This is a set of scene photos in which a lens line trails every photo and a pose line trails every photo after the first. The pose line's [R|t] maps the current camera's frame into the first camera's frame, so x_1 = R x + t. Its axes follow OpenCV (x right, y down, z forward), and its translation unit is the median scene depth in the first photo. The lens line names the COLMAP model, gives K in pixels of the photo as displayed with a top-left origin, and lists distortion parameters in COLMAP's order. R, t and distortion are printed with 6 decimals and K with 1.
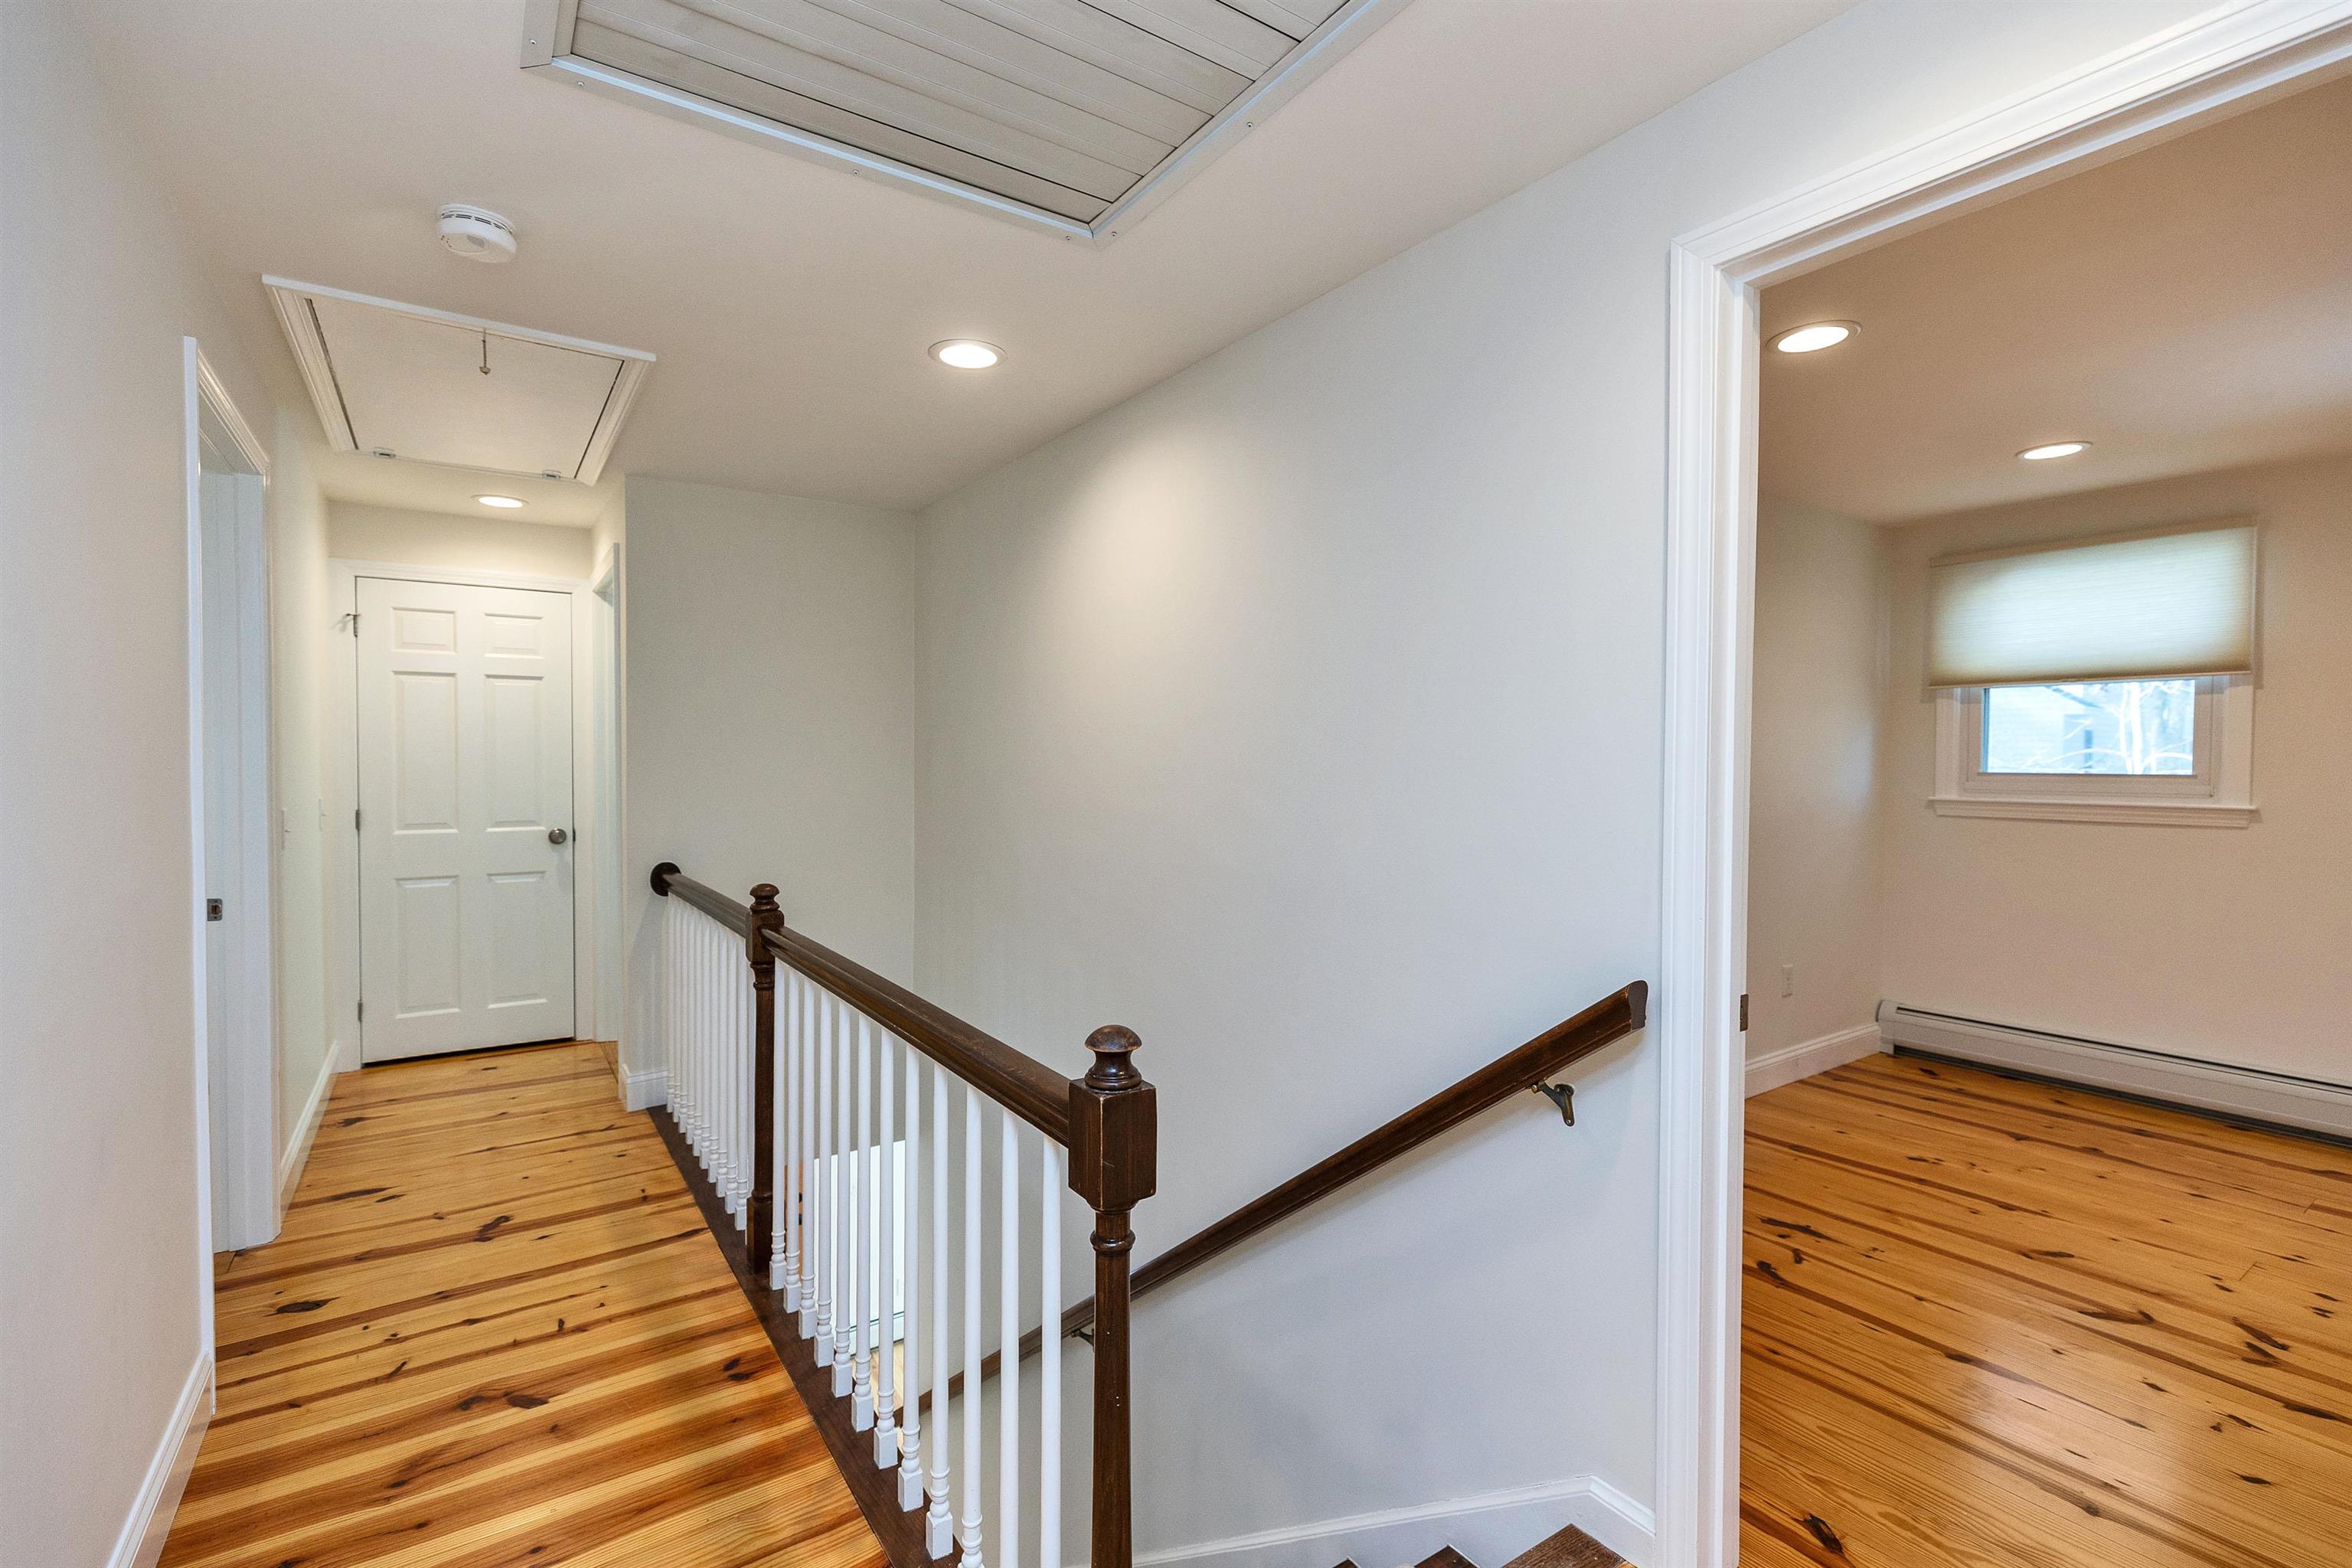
lens RADIAL K [[1057.4, 0, 1172.6], [0, 1057.4, 780.9], [0, 0, 1]] dist [0.001898, 0.000247]
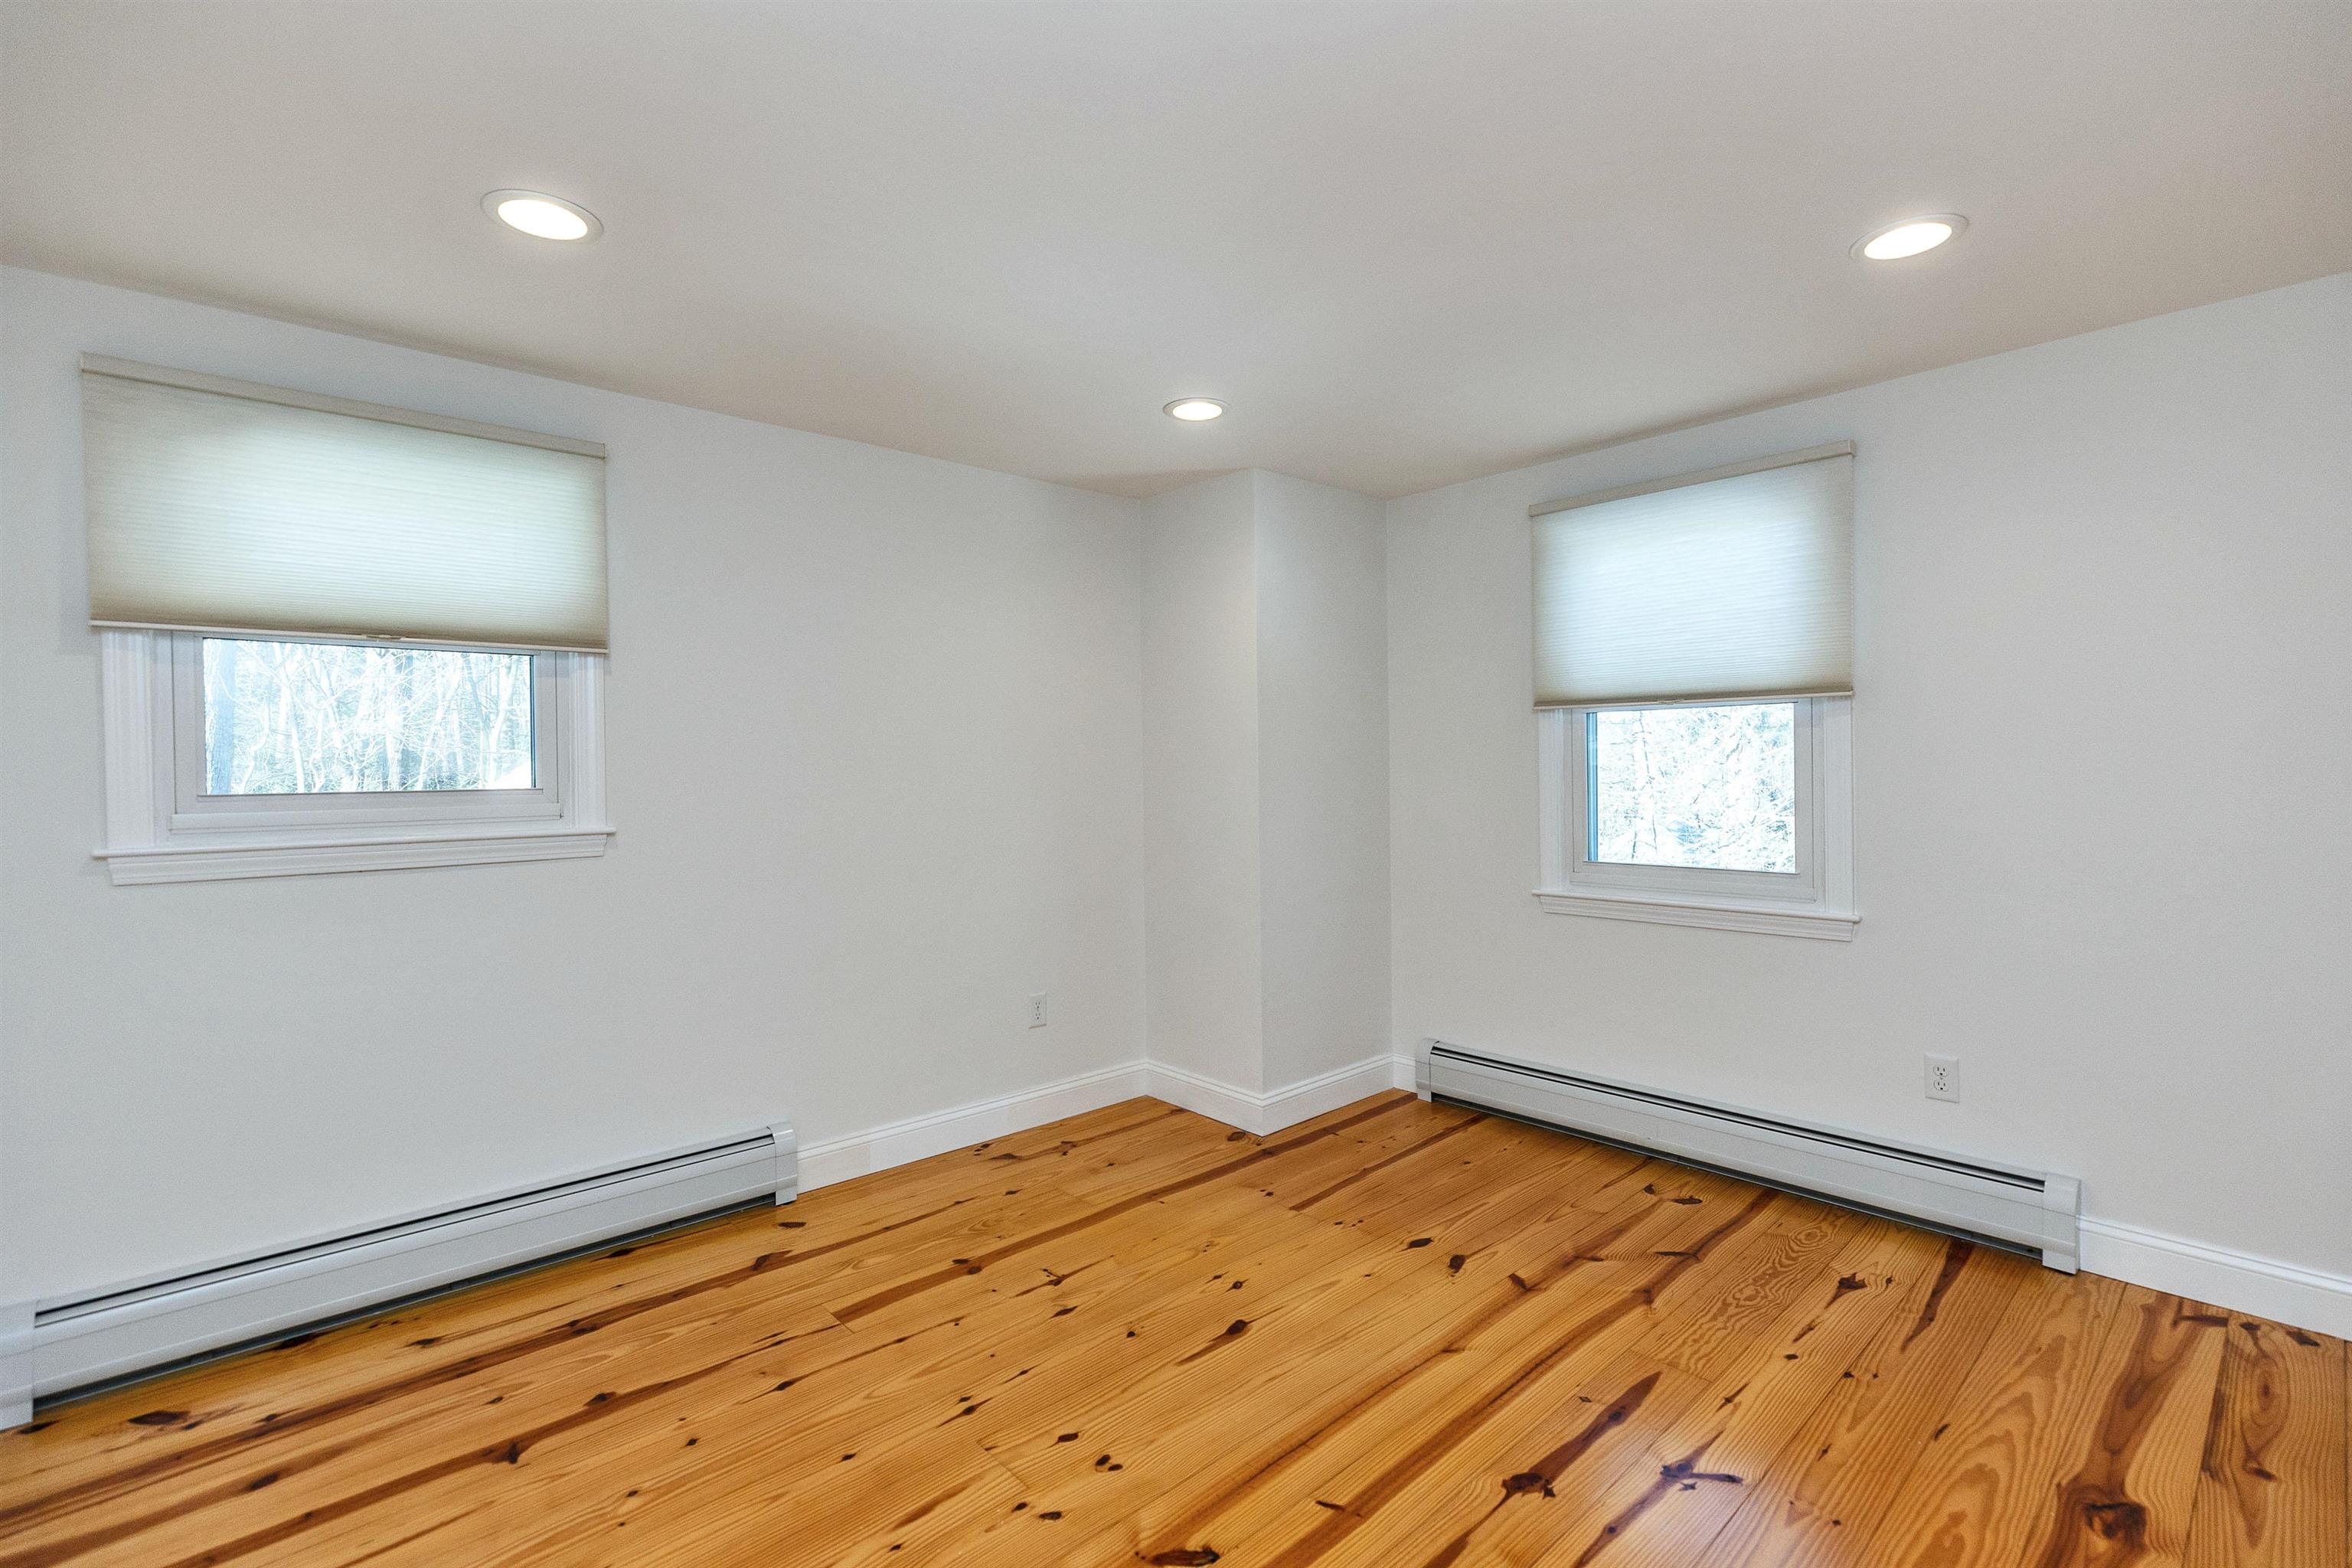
lens RADIAL K [[1072.6, 0, 1233.7], [0, 1072.6, 755.3], [0, 0, 1]] dist [0.000440, -0.000217]
pose [[-0.179430, -0.022516, 0.983513, 0.168252], [0.002127, 0.999727, 0.023275, -0.044863], [-0.983768, 0.006269, -0.179333, 0.683314]]
